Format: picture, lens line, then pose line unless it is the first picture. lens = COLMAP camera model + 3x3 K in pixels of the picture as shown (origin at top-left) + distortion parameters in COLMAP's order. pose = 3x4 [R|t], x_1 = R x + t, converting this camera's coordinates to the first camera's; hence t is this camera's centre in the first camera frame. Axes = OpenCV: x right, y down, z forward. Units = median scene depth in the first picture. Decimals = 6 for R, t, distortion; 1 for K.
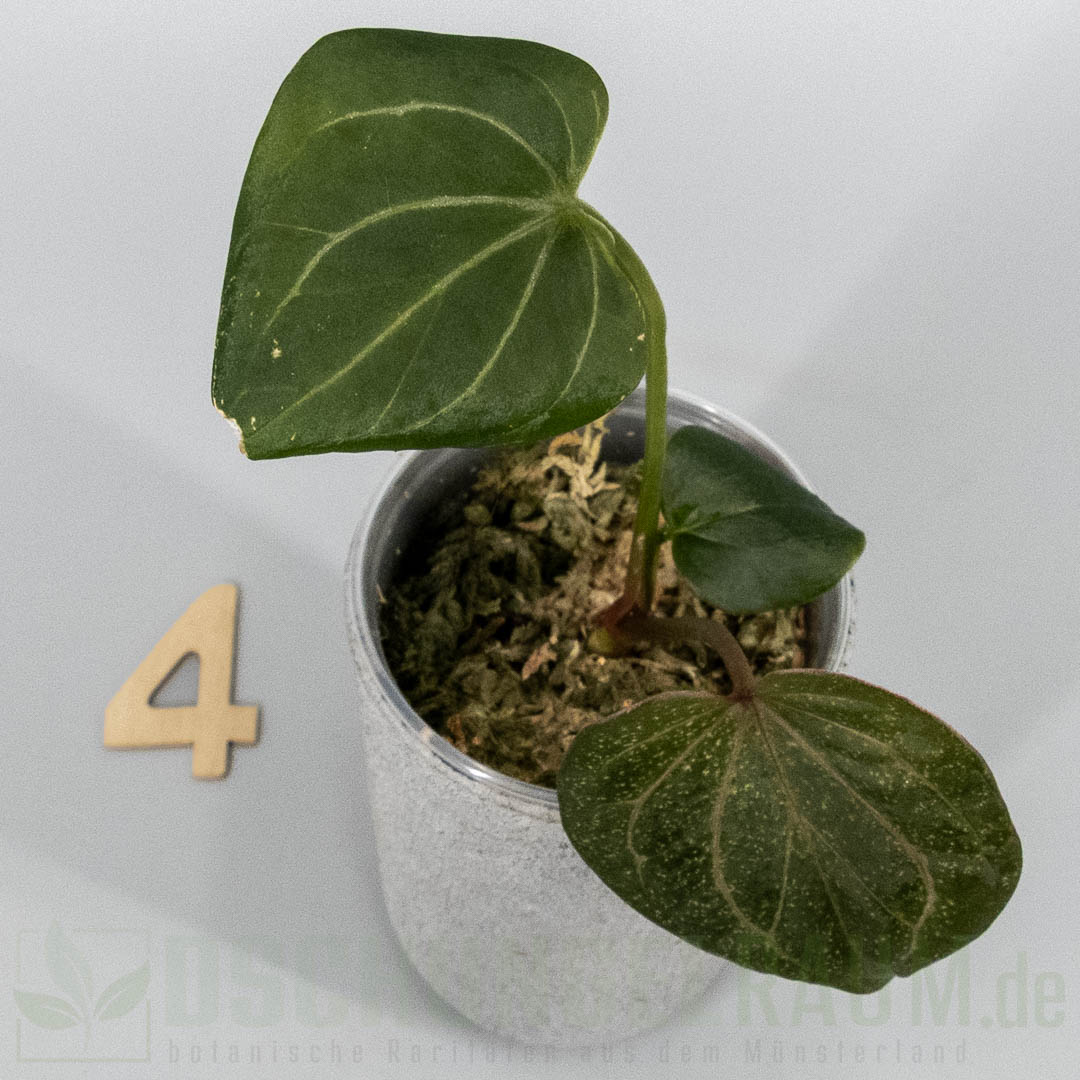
lens RADIAL K [[2395.1, 0, 540.0], [0, 2395.1, 540.0], [0, 0, 1]] dist [-0.002953, 0.004491]
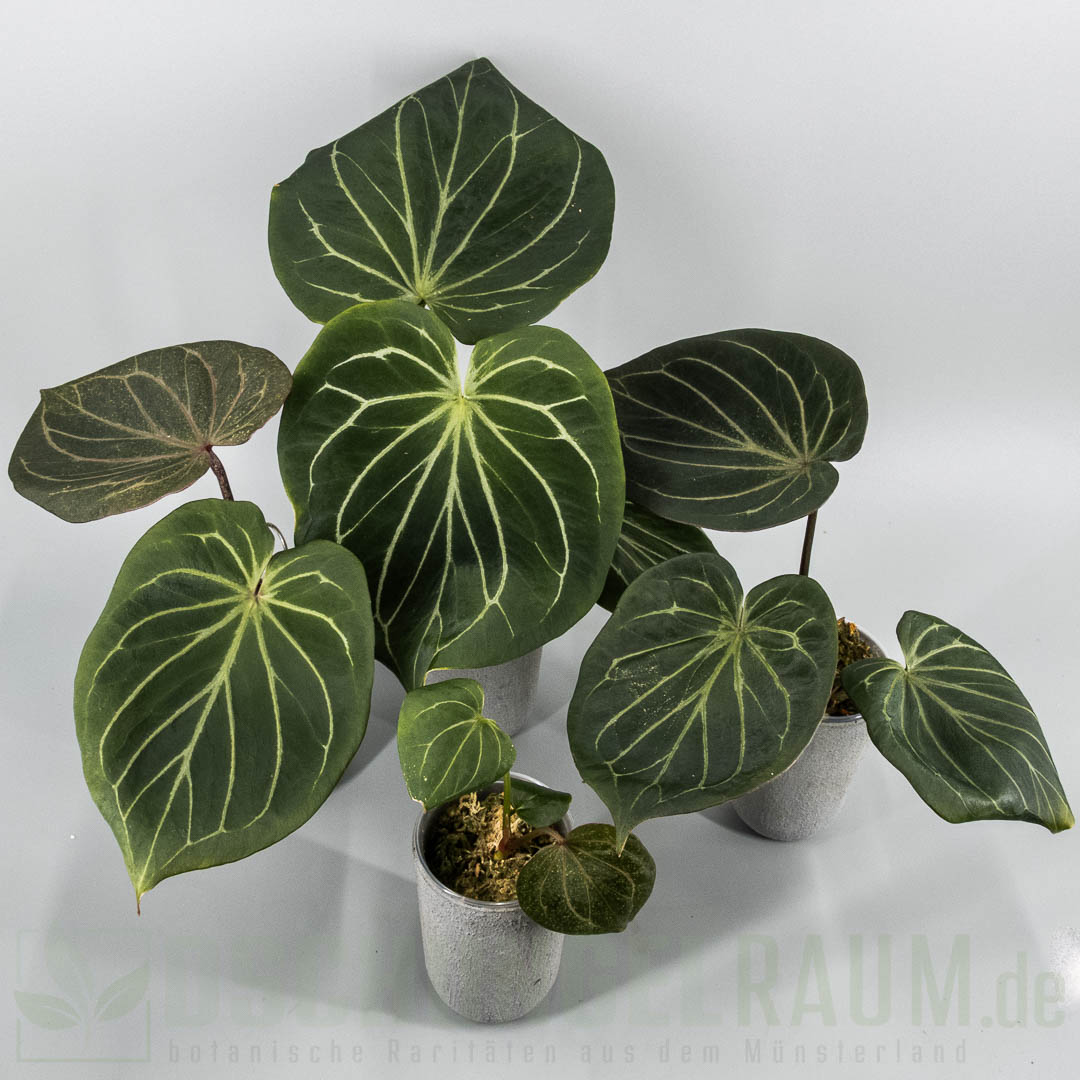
lens RADIAL K [[1398.8, 0, 580.6], [0, 1398.8, 541.3], [0, 0, 1]] dist [-0.329334, 1.977798]
pose [[0.917800, -0.269660, 0.291420, -0.277457], [0.333879, 0.921385, -0.198935, 0.056840], [-0.214865, 0.279882, 0.935681, -0.750911]]
